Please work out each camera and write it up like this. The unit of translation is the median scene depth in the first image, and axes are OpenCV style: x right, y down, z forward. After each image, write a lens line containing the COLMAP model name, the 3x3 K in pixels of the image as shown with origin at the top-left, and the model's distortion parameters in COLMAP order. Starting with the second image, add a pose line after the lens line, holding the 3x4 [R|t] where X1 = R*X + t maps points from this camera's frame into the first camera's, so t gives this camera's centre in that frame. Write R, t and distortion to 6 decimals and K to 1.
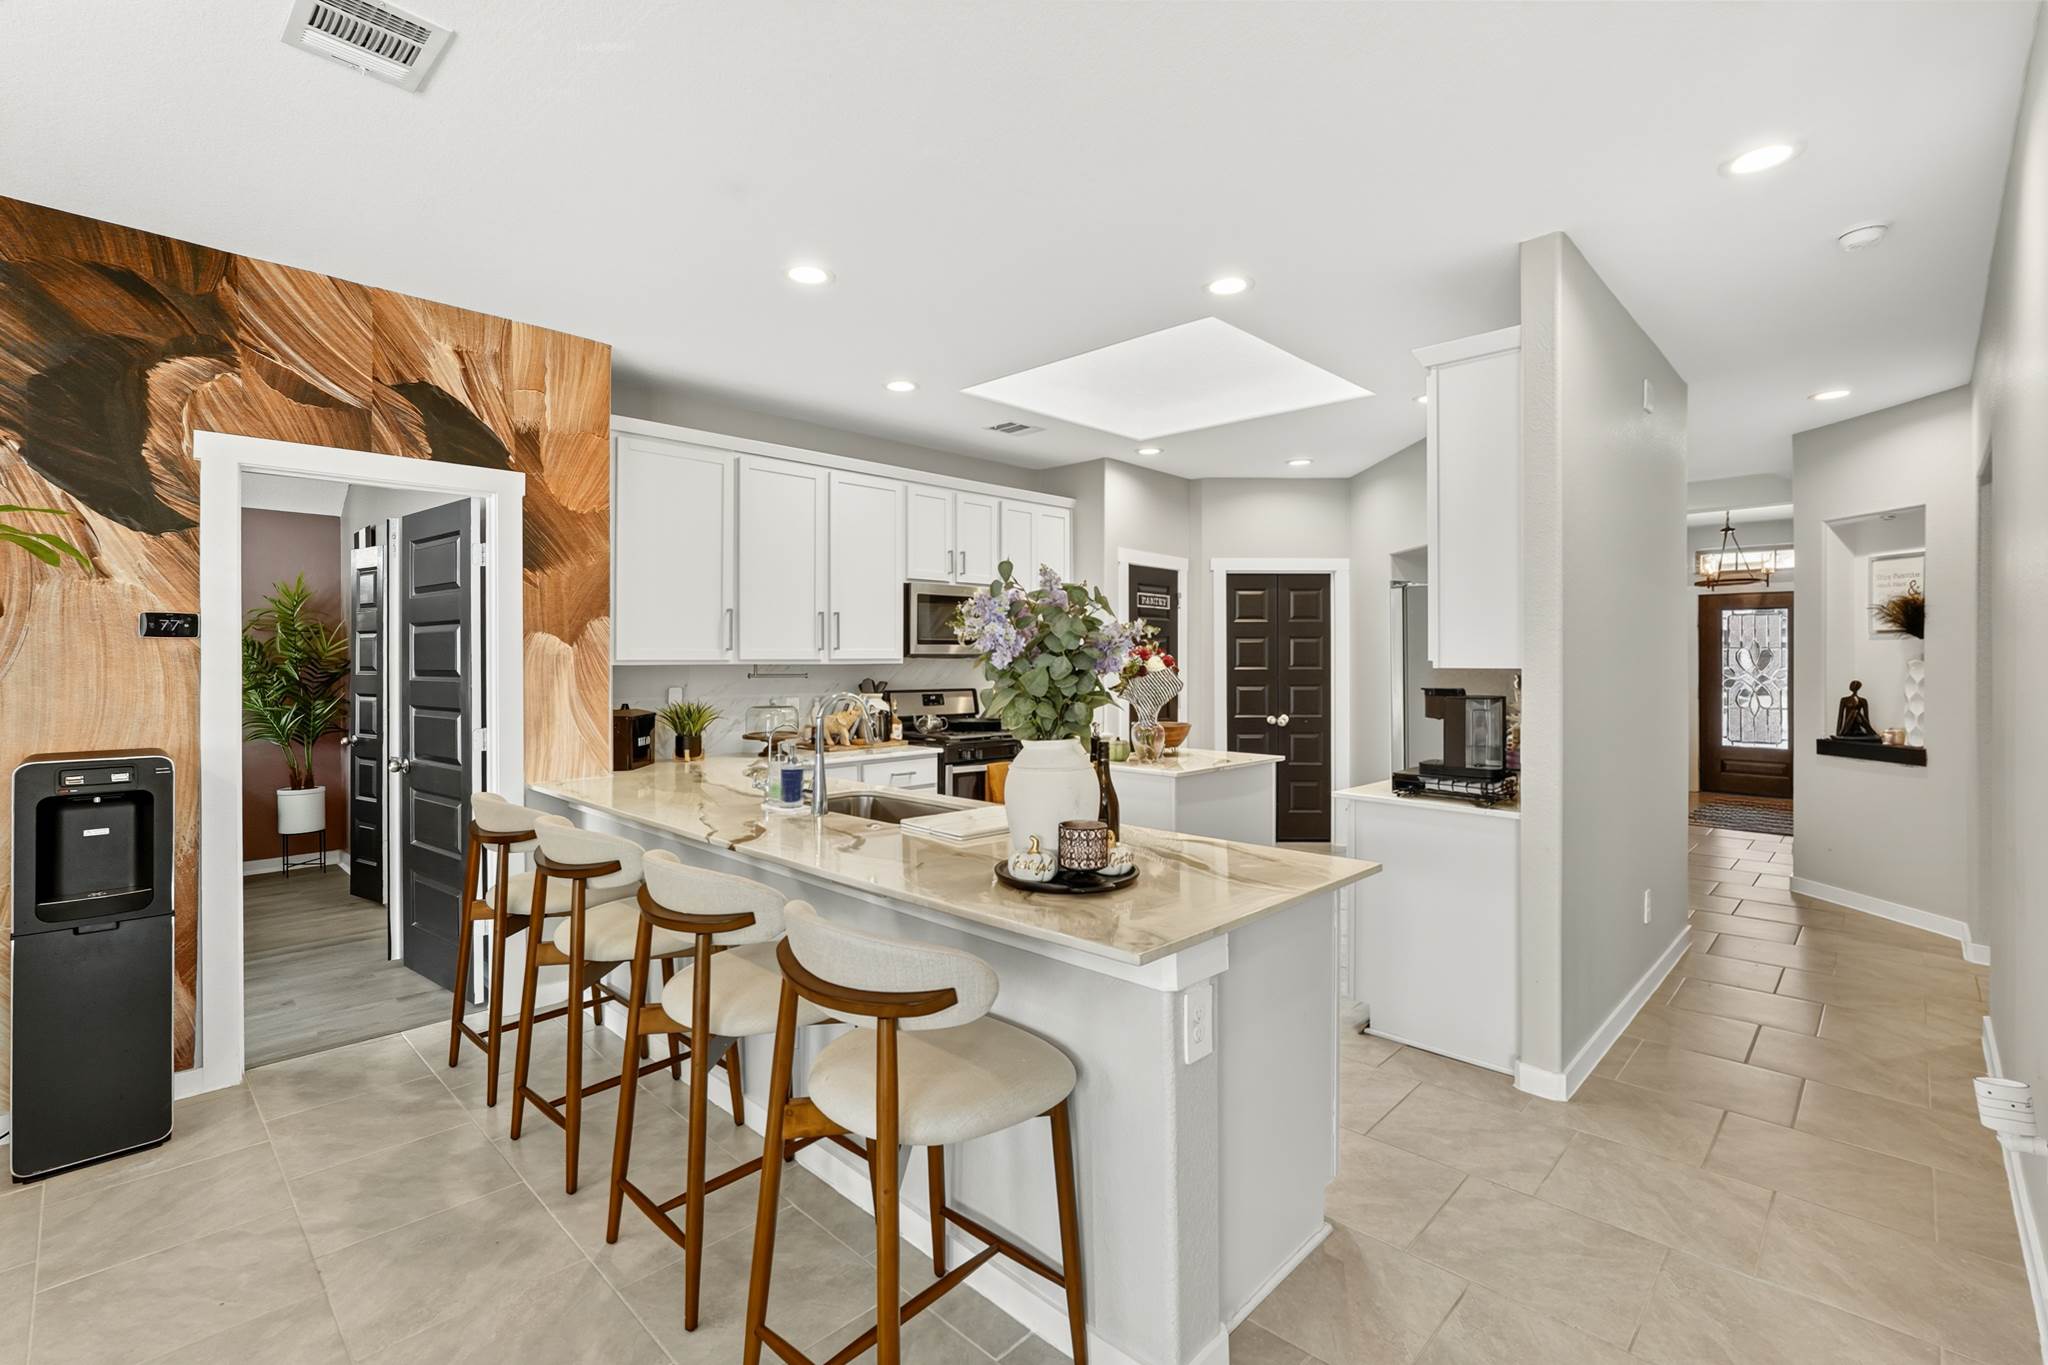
lens RADIAL K [[926.9, 0, 1024.4], [0, 926.9, 663.2], [0, 0, 1]] dist [-0.017732, 0.009499]
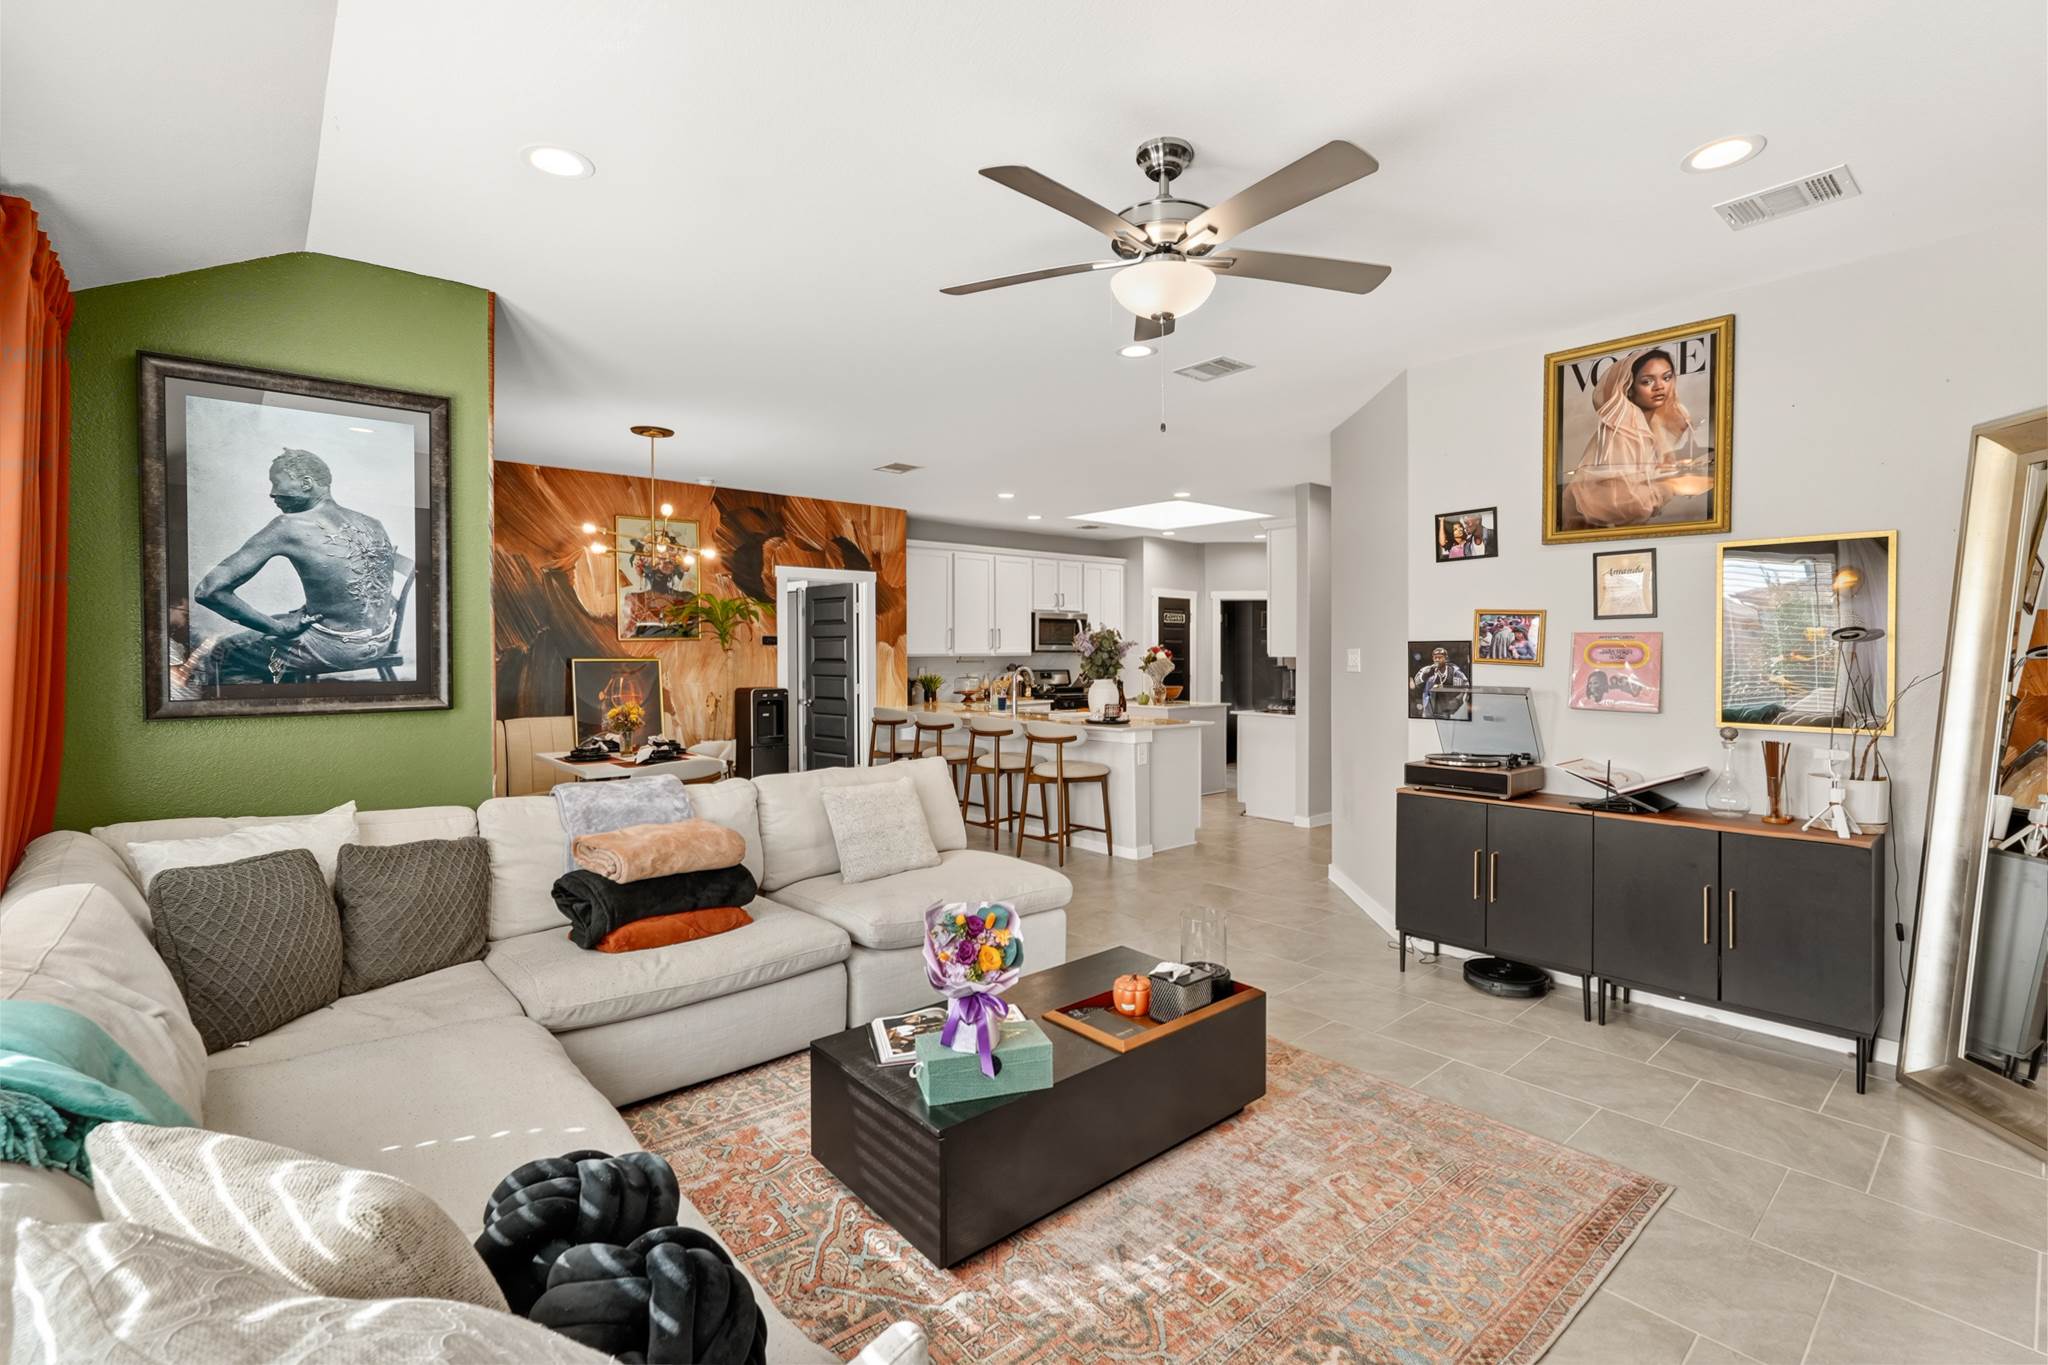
lens RADIAL K [[914.4, 0, 1021.7], [0, 914.4, 670.5], [0, 0, 1]] dist [-0.014469, 0.000051]
pose [[0.996219, 0.000157, -0.086877, 0.013007], [0.001167, 0.999884, 0.015180, 0.003588], [0.086870, -0.015224, 0.996103, -1.176259]]
